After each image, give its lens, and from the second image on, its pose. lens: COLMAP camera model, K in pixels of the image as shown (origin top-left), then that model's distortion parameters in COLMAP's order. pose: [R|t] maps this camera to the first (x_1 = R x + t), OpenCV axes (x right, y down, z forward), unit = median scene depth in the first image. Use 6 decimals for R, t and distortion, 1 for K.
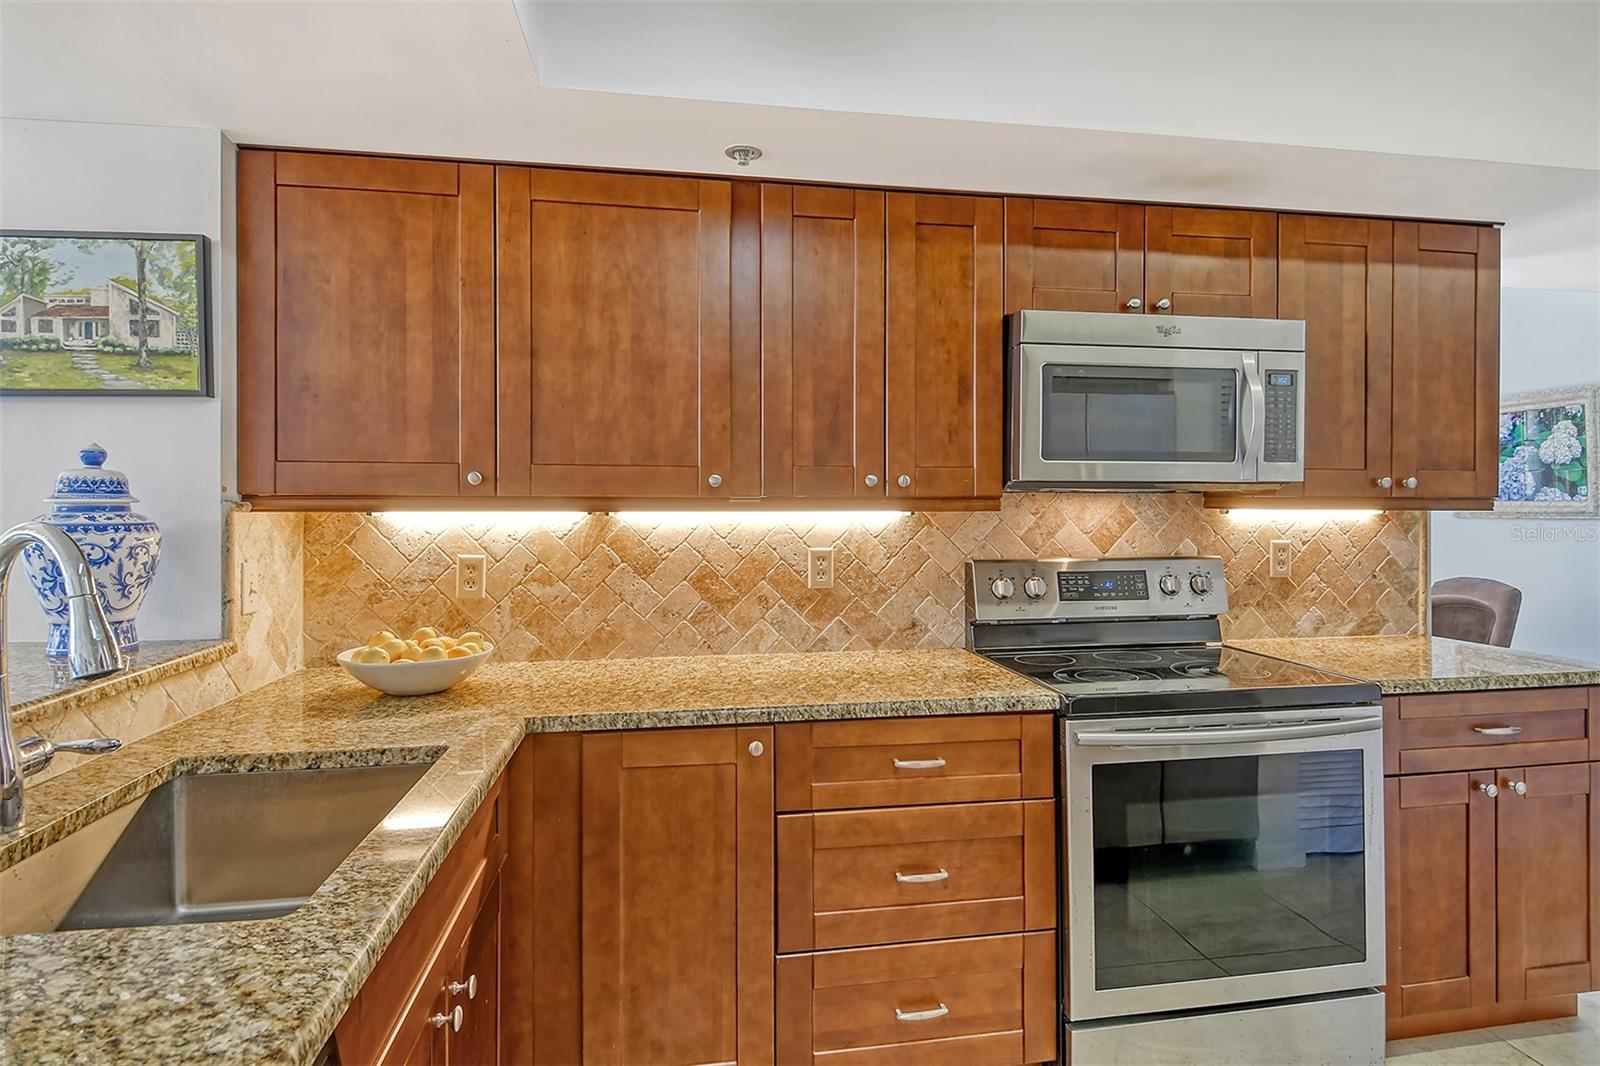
lens RADIAL K [[845.7, 0, 810.0], [0, 845.7, 505.4], [0, 0, 1]] dist [-0.002008, -0.001900]
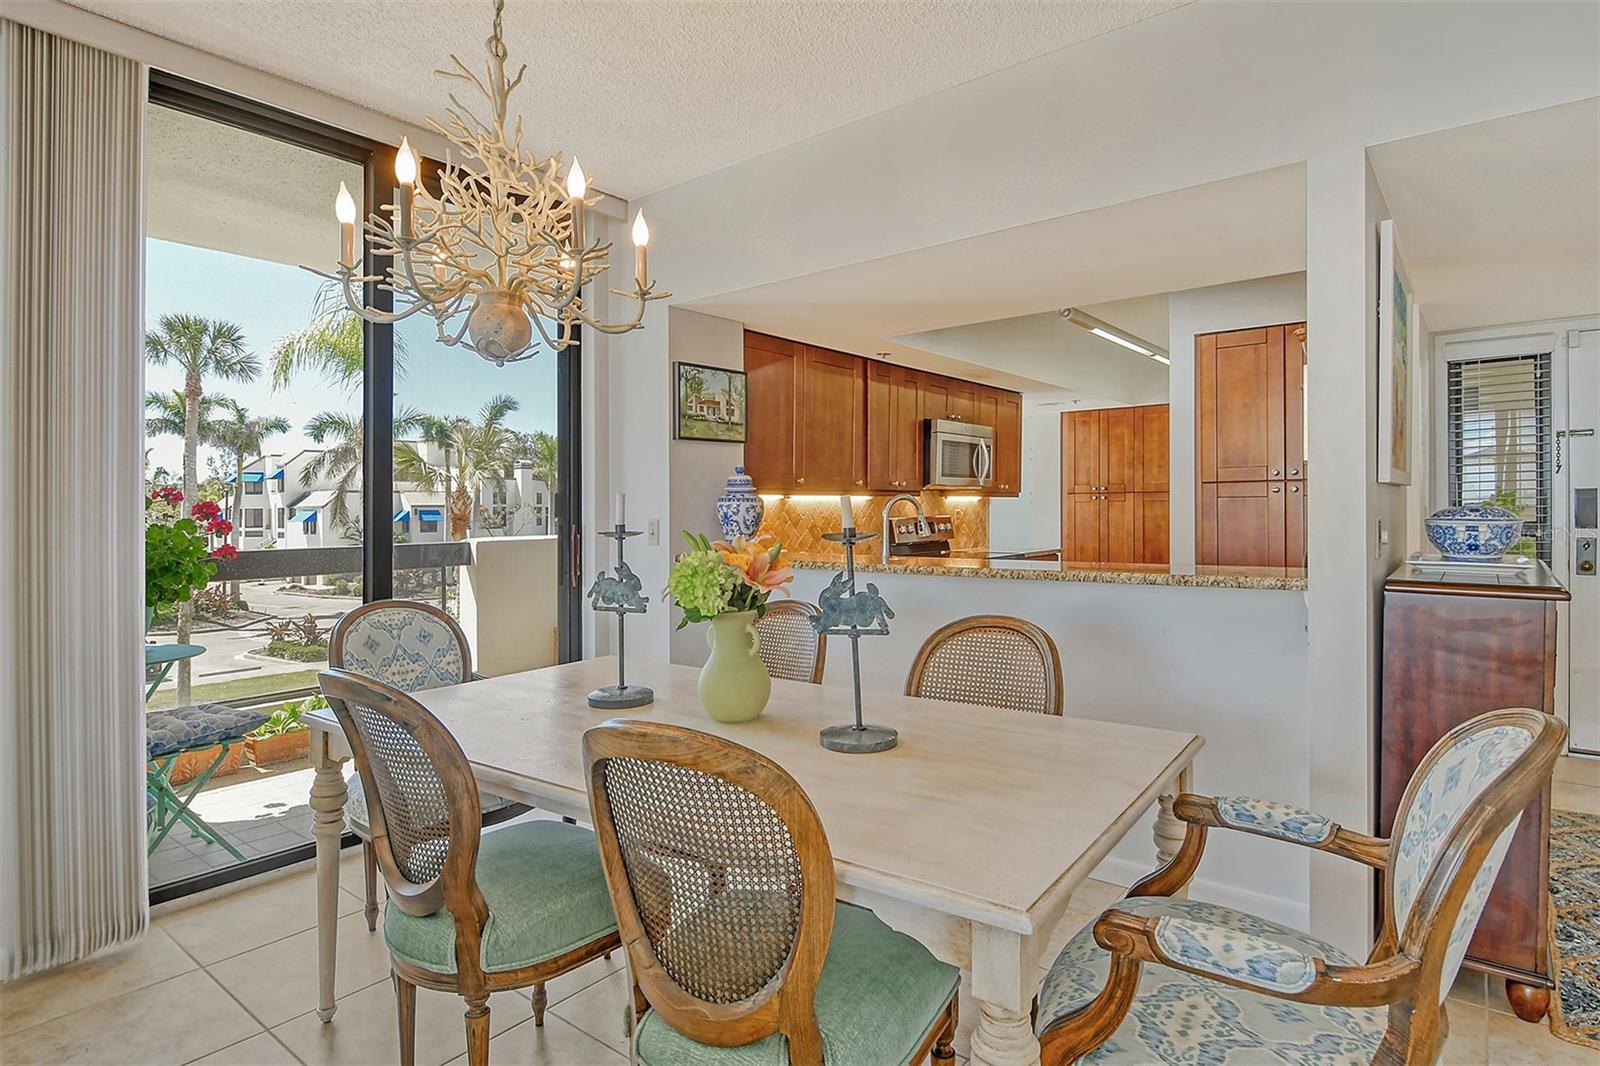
lens RADIAL K [[845.7, 0, 810.0], [0, 845.7, 505.4], [0, 0, 1]] dist [-0.002008, -0.001900]
pose [[0.741159, -0.003163, 0.671322, -1.893785], [-0.002839, 0.999965, 0.007846, 0.017361], [-0.671324, -0.007721, 0.741124, -0.715268]]
